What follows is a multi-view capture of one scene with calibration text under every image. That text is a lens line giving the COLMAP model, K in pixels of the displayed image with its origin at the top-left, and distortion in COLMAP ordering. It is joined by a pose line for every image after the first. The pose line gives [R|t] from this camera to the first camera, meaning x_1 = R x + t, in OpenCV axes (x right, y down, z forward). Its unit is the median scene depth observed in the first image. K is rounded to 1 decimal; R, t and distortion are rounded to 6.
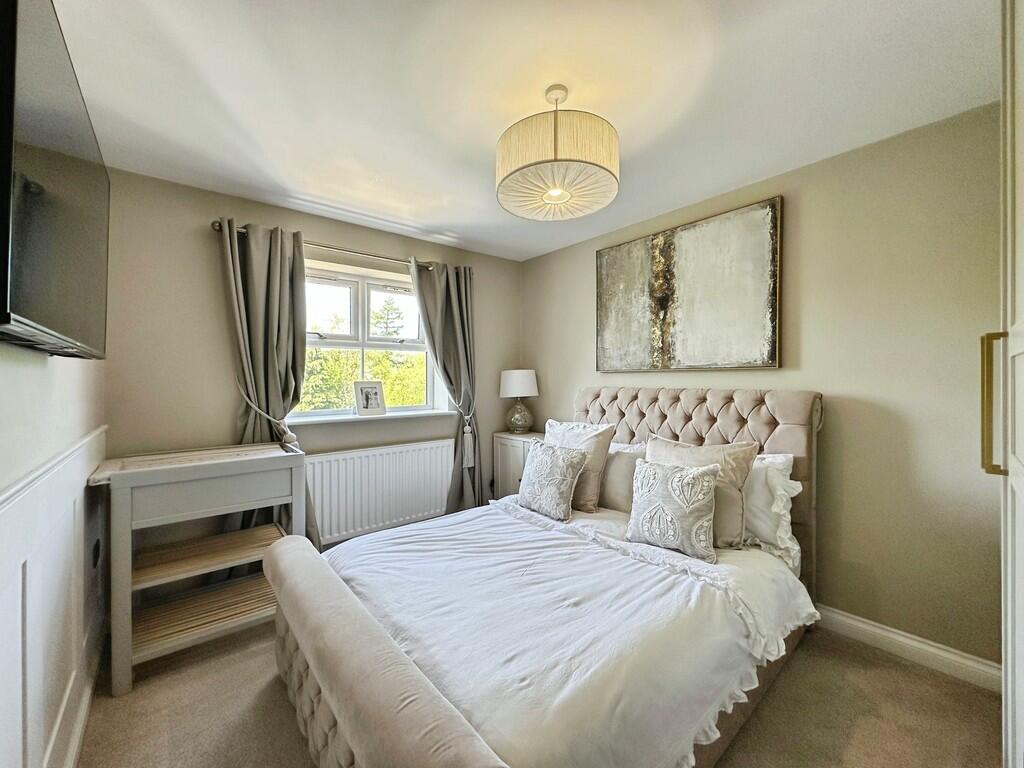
lens RADIAL K [[410.7, 0, 507.6], [0, 410.7, 380.5], [0, 0, 1]] dist [0.001841, 0.000303]
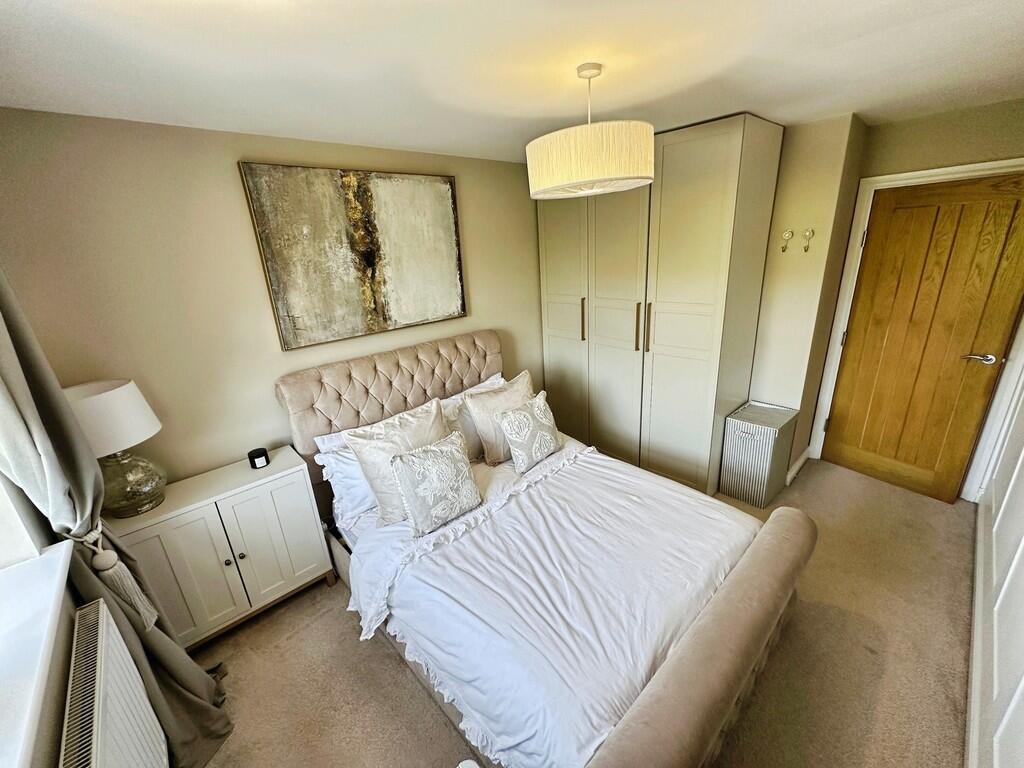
lens RADIAL K [[410.7, 0, 507.3], [0, 410.7, 384.0], [0, 0, 1]] dist [0.001841, 0.000303]
pose [[-0.050199, -0.316884, 0.947135, -0.577847], [0.061818, 0.945526, 0.319622, -0.199806], [-0.996824, 0.074595, -0.027876, 0.749786]]
